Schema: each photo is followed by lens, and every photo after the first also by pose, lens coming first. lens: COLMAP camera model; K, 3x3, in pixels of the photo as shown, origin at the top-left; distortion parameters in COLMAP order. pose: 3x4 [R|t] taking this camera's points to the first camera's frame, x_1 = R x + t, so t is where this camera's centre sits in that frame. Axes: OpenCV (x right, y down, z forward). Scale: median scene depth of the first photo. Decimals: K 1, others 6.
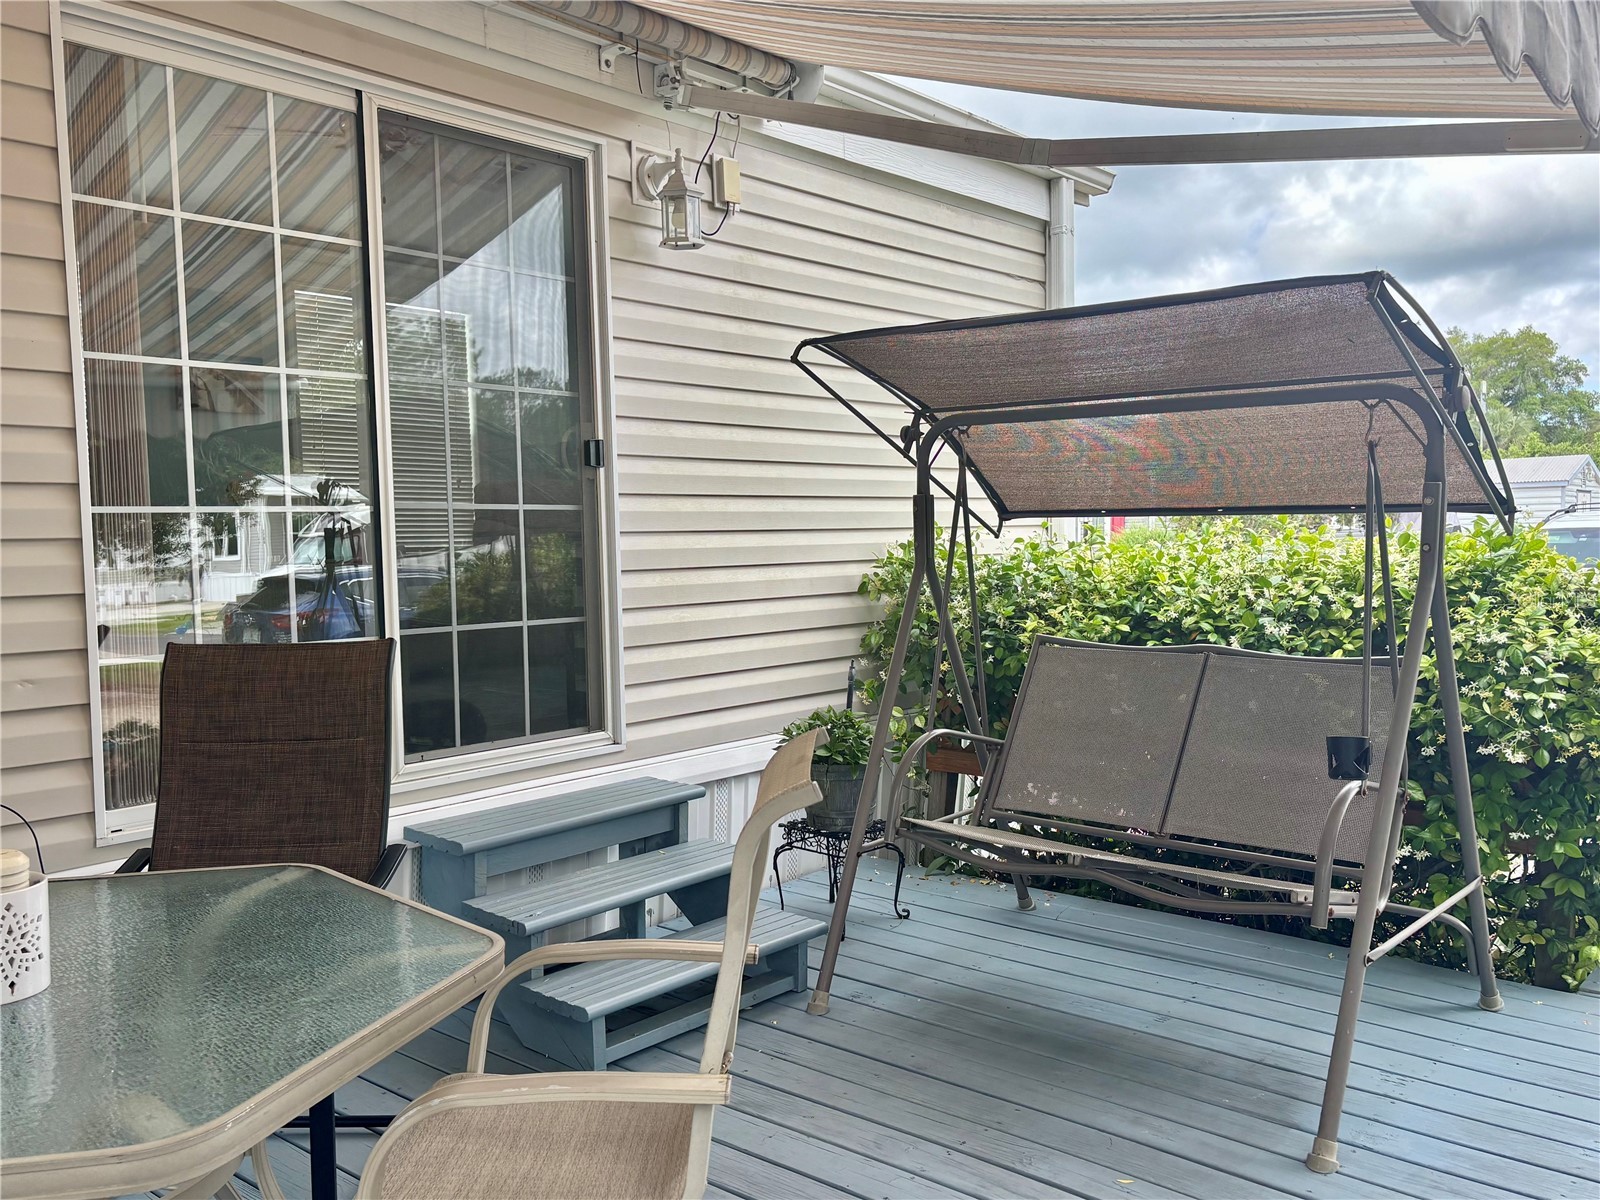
lens RADIAL K [[1354.6, 0, 797.7], [0, 1354.6, 599.9], [0, 0, 1]] dist [0.075854, -0.093157]
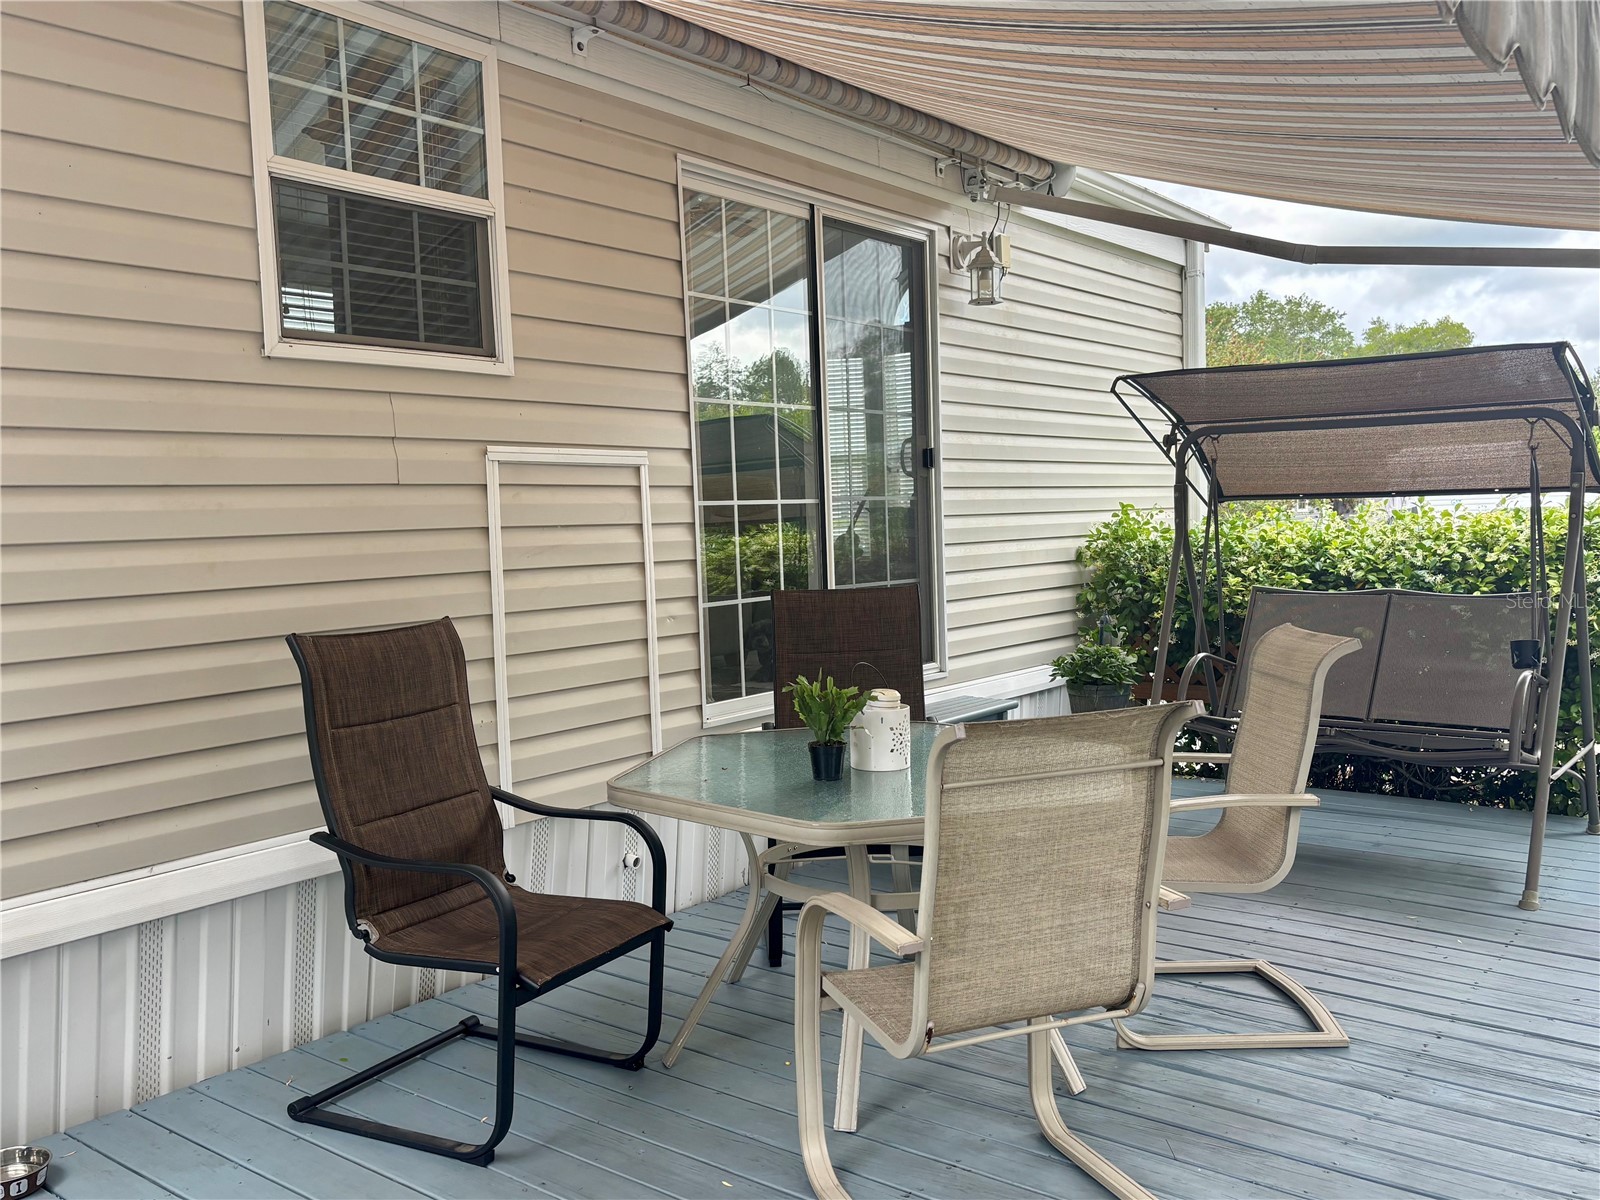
lens RADIAL K [[1354.6, 0, 807.2], [0, 1354.6, 602.5], [0, 0, 1]] dist [0.075854, -0.093157]
pose [[0.998255, -0.016294, 0.056765, -0.349704], [0.015801, 0.999834, 0.009109, 0.022552], [-0.056904, -0.008196, 0.998346, -0.347445]]
